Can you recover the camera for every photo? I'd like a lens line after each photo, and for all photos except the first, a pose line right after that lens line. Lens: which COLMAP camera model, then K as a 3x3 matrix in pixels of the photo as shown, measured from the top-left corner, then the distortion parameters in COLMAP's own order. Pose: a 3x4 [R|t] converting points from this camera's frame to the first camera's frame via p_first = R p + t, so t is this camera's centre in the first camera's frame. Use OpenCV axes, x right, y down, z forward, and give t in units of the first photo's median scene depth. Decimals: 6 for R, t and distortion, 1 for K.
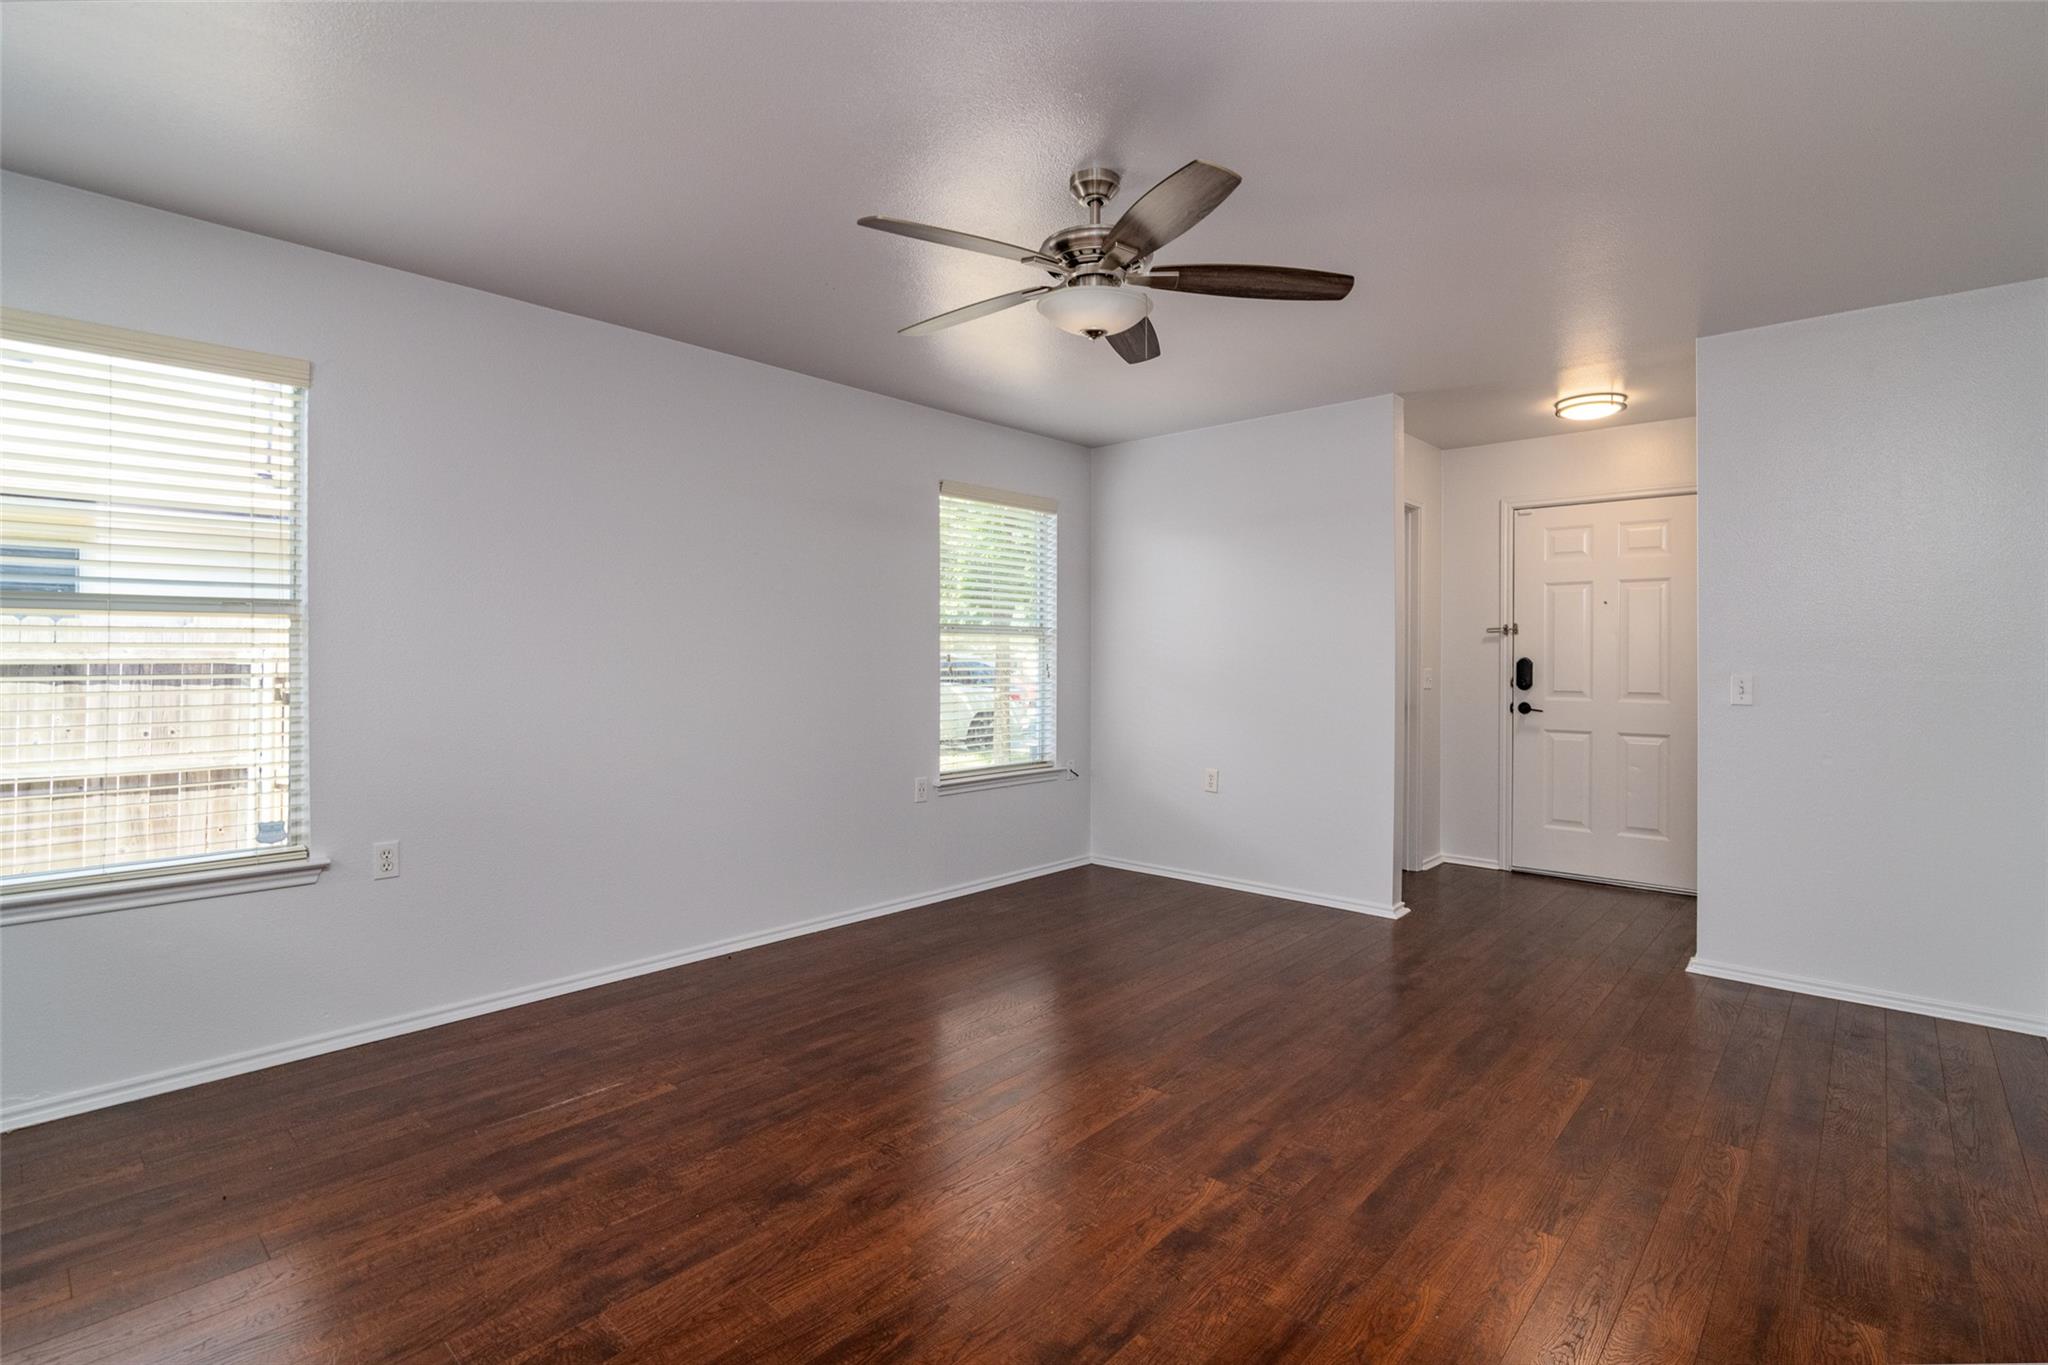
lens RADIAL K [[968.9, 0, 1018.1], [0, 968.9, 669.4], [0, 0, 1]] dist [-0.021514, 0.001154]
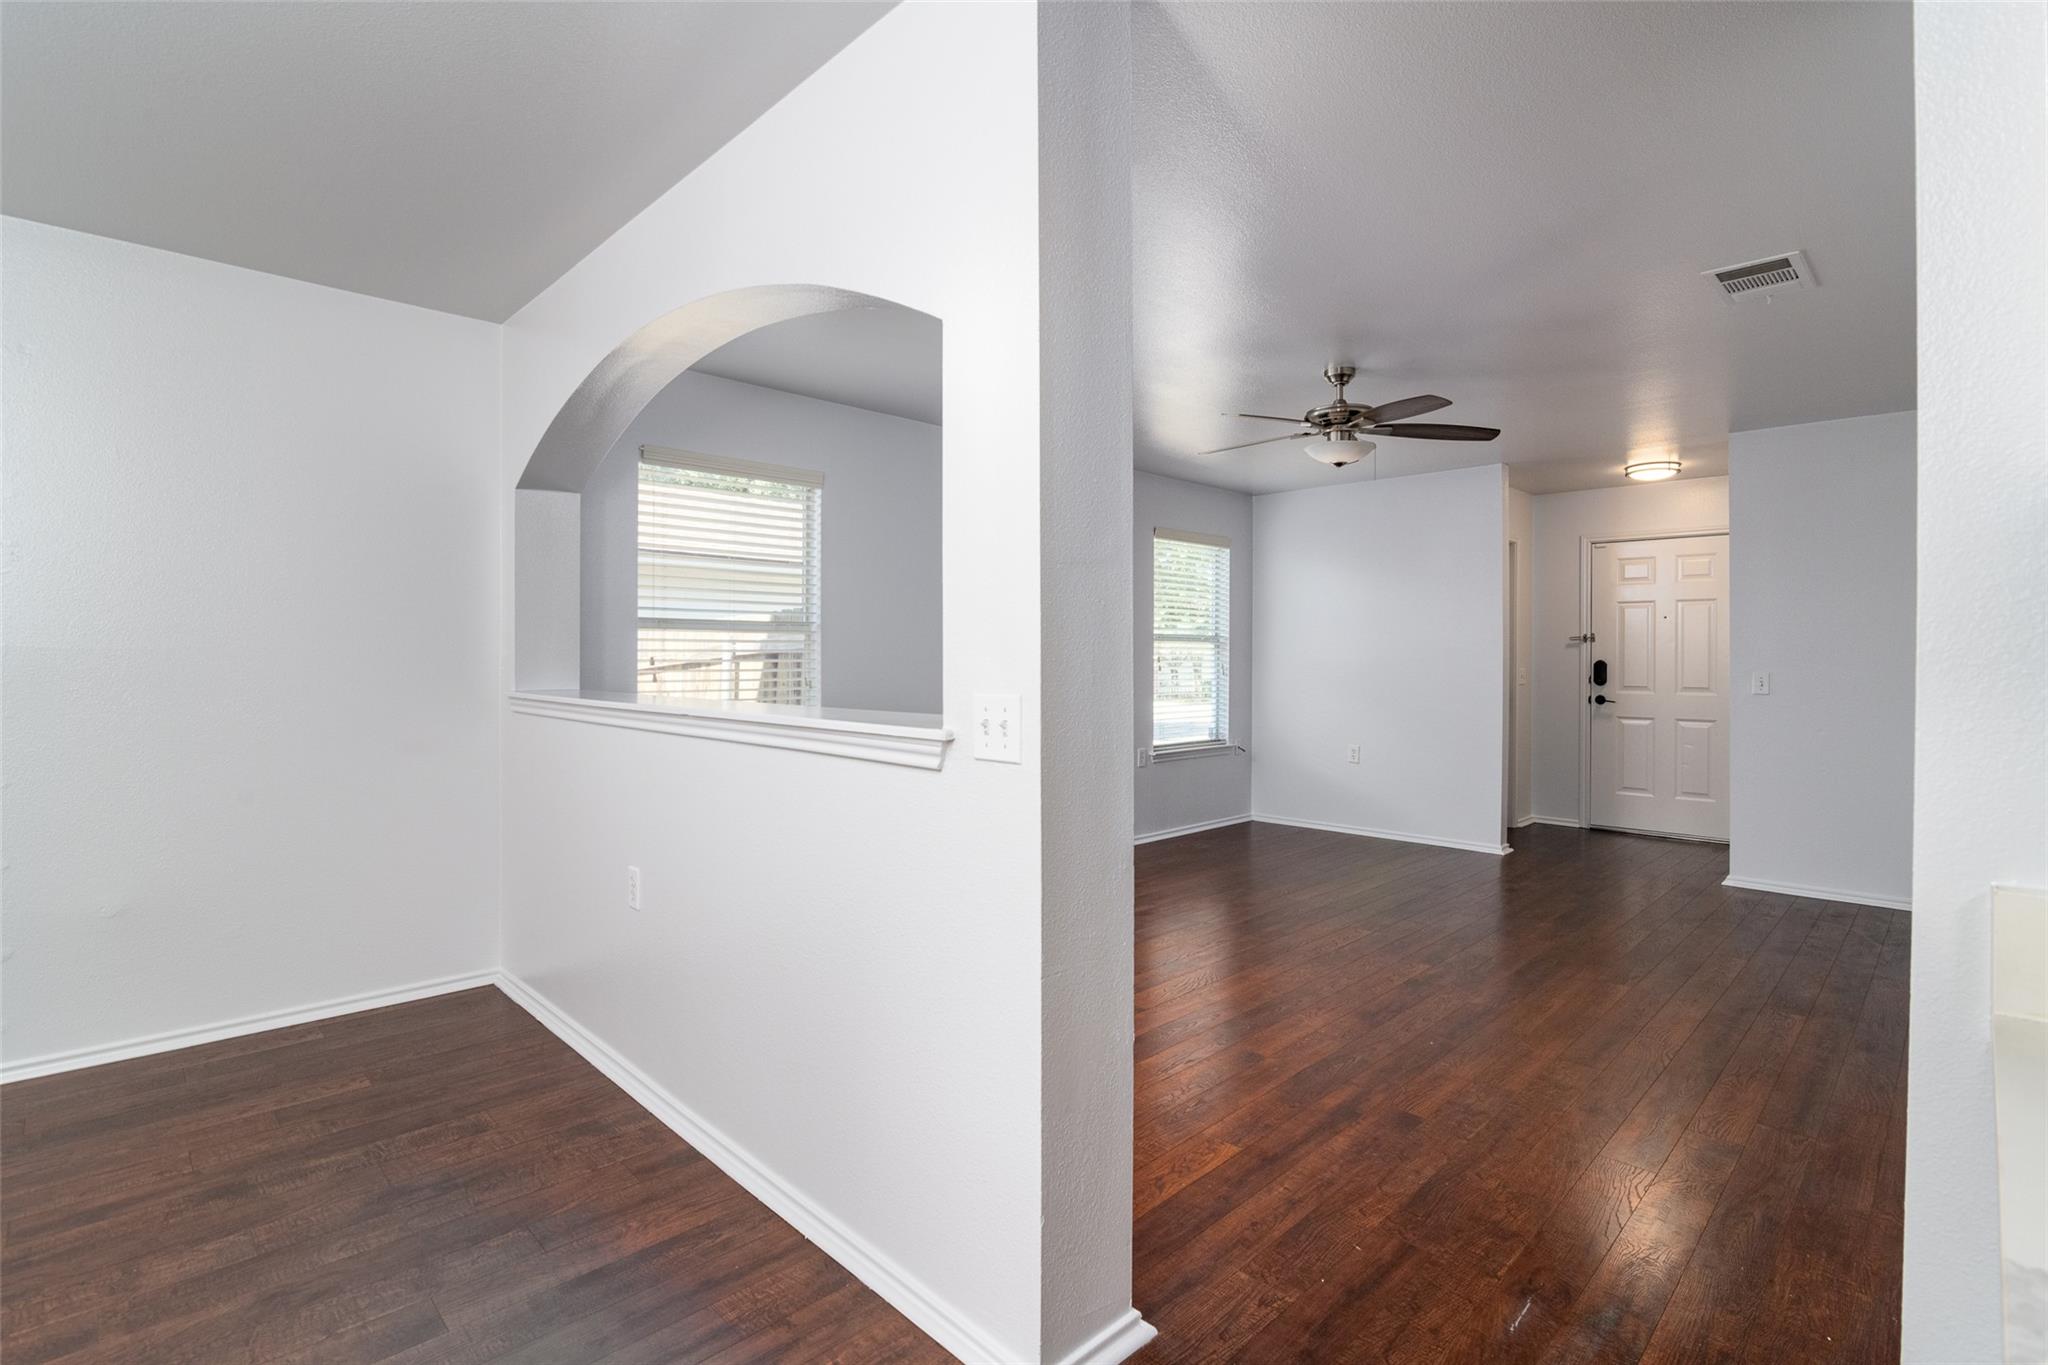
lens RADIAL K [[968.9, 0, 1019.6], [0, 968.9, 669.6], [0, 0, 1]] dist [-0.021514, 0.001154]
pose [[0.998632, 0.002040, -0.052244, -0.200168], [-0.002107, 0.999997, -0.001226, 0.004062], [0.052242, 0.001334, 0.998634, -0.355049]]
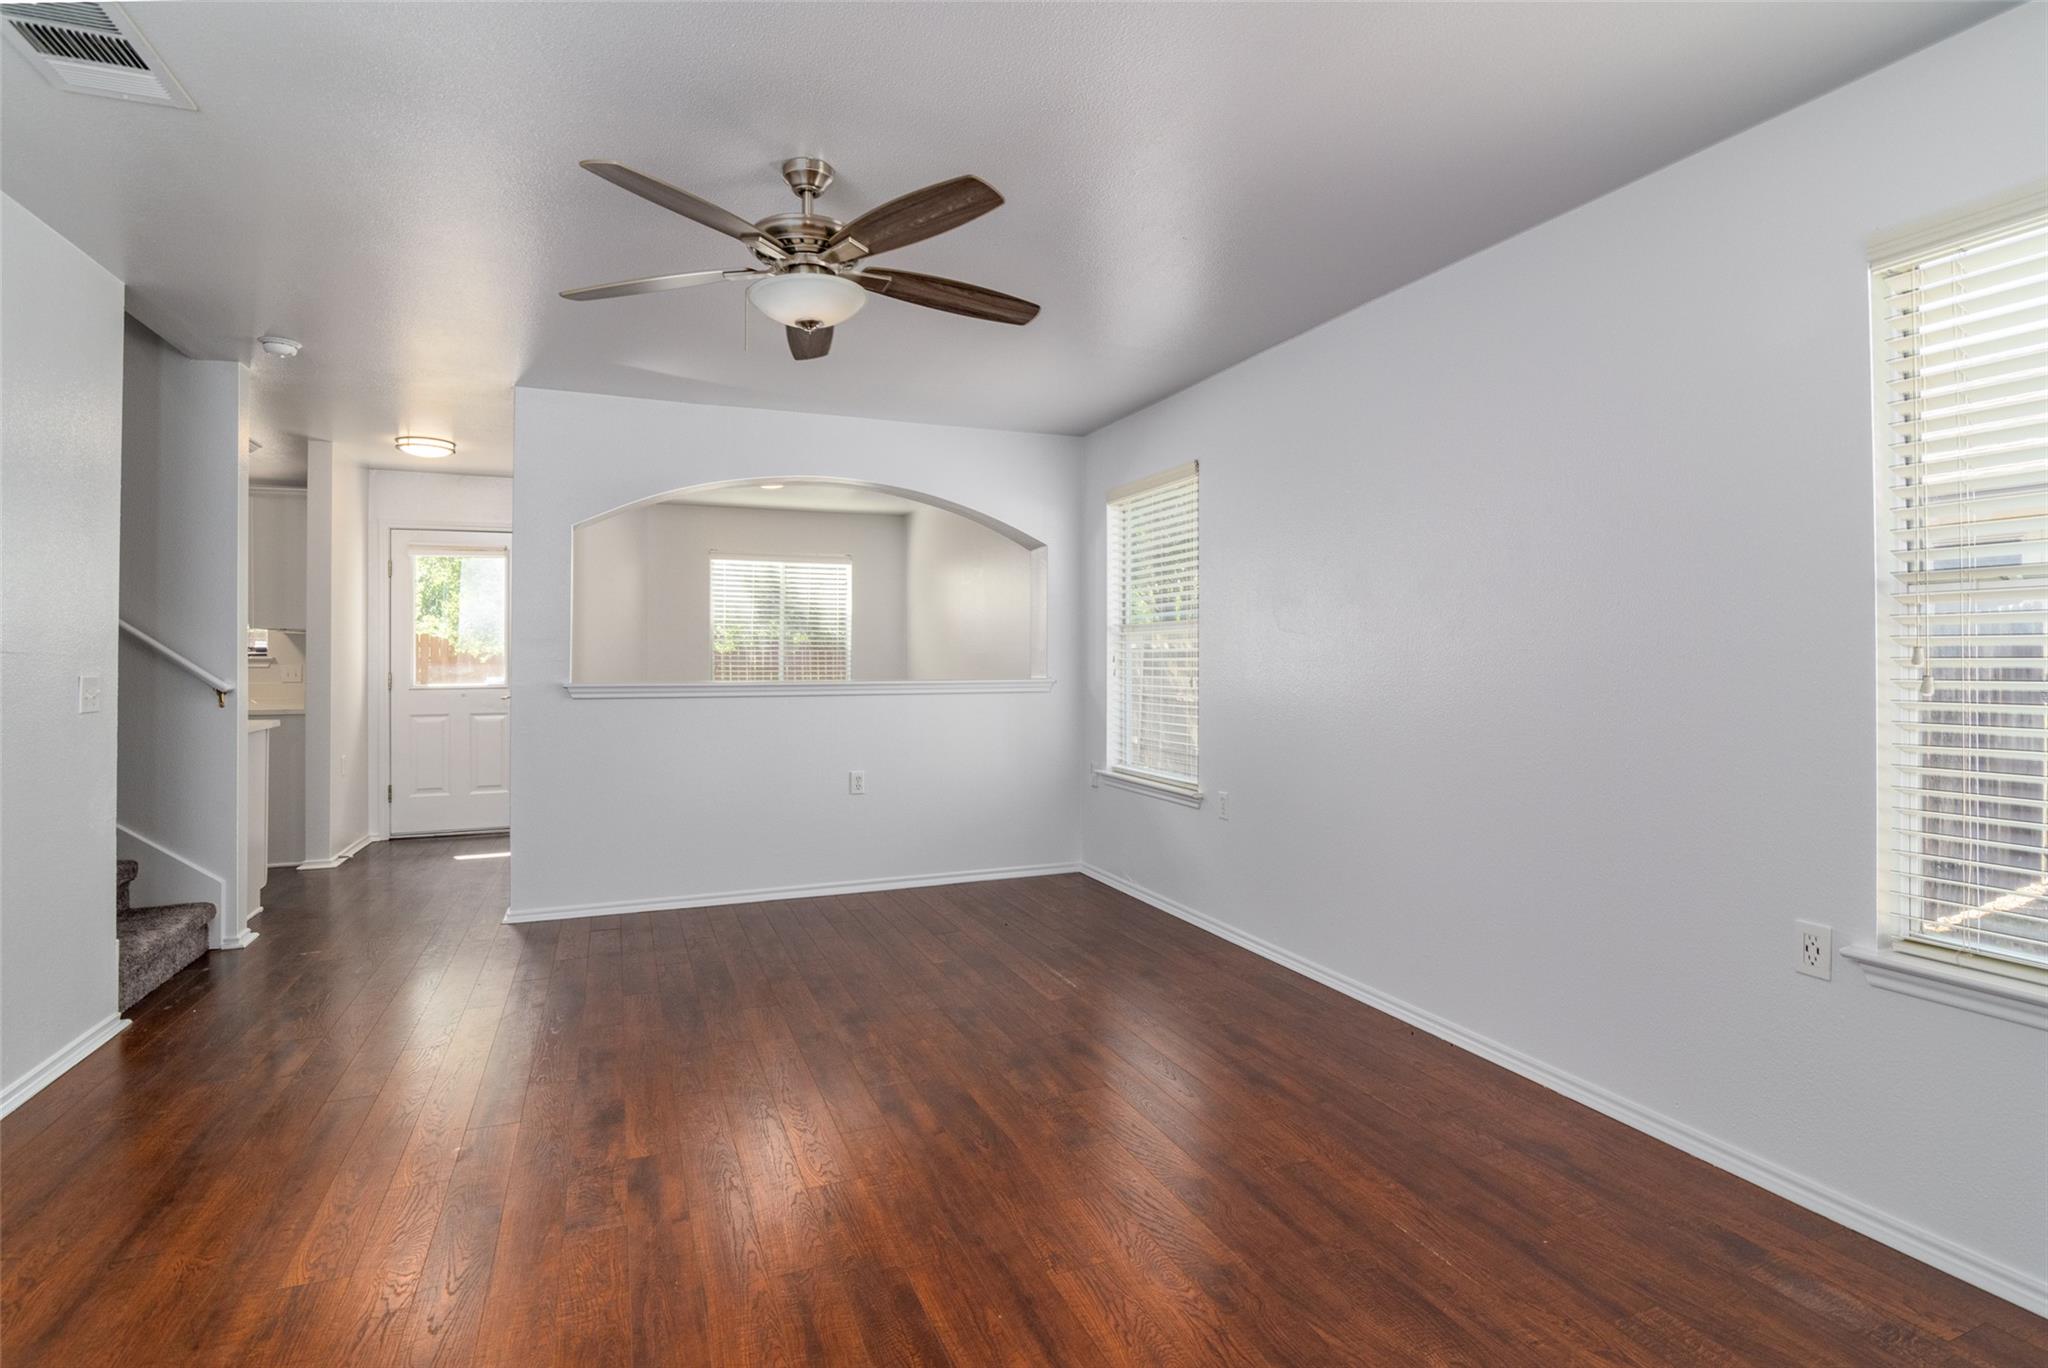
lens RADIAL K [[968.9, 0, 1006.6], [0, 968.9, 639.7], [0, 0, 1]] dist [-0.021514, 0.001154]
pose [[-0.430272, -0.016189, -0.902554, 0.460481], [-0.011859, 0.999854, -0.012281, -0.009957], [0.902621, 0.005419, -0.430401, 0.843220]]
